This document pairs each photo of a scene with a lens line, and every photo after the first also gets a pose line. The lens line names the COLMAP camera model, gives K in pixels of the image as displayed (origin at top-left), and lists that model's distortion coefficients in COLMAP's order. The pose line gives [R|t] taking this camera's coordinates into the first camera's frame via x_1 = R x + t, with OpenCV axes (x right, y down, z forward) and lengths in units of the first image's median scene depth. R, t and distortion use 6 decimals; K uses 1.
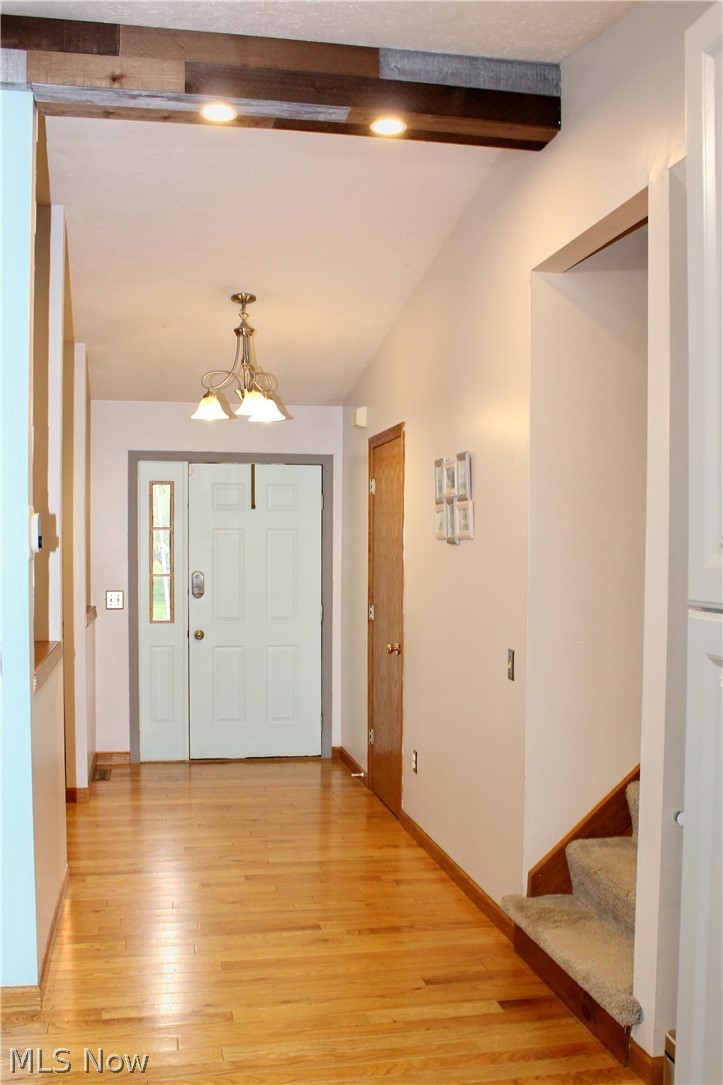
lens RADIAL K [[1054.4, 0, 362.0], [0, 1054.4, 589.8], [0, 0, 1]] dist [-0.234860, 0.247656]
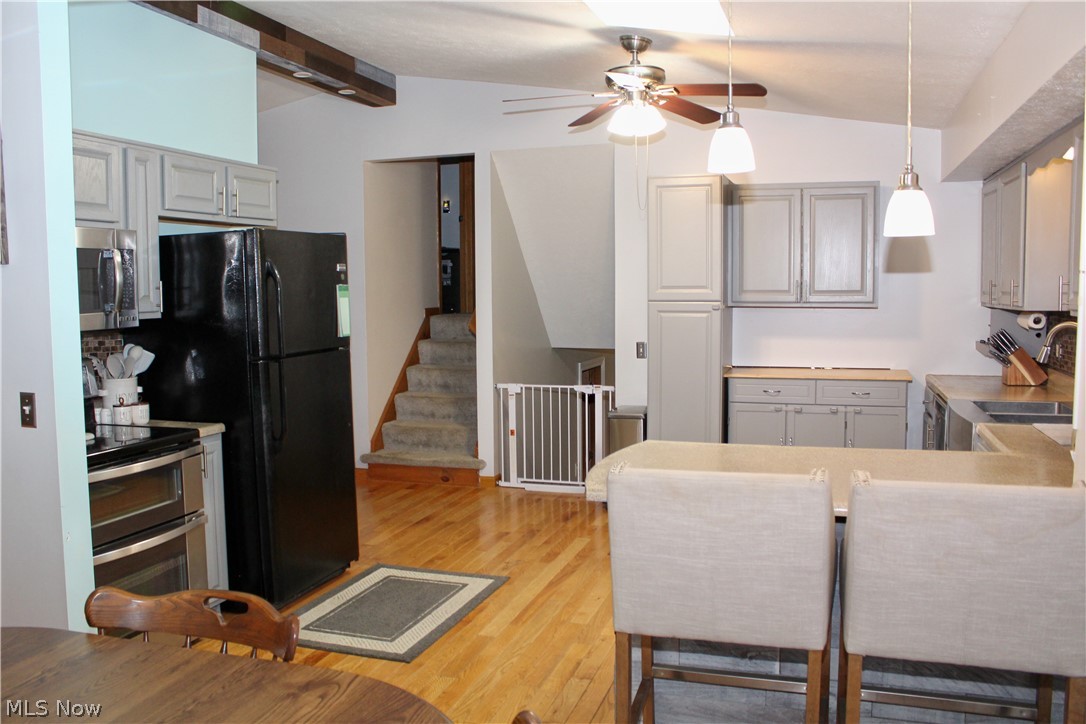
lens RADIAL K [[903.3, 0, 526.0], [0, 903.3, 363.9], [0, 0, 1]] dist [-0.167090, 0.158057]
pose [[0.502586, -0.083288, 0.860506, -1.410225], [0.041551, 0.996525, 0.072185, -0.011489], [-0.863528, -0.000524, 0.504300, -0.248889]]
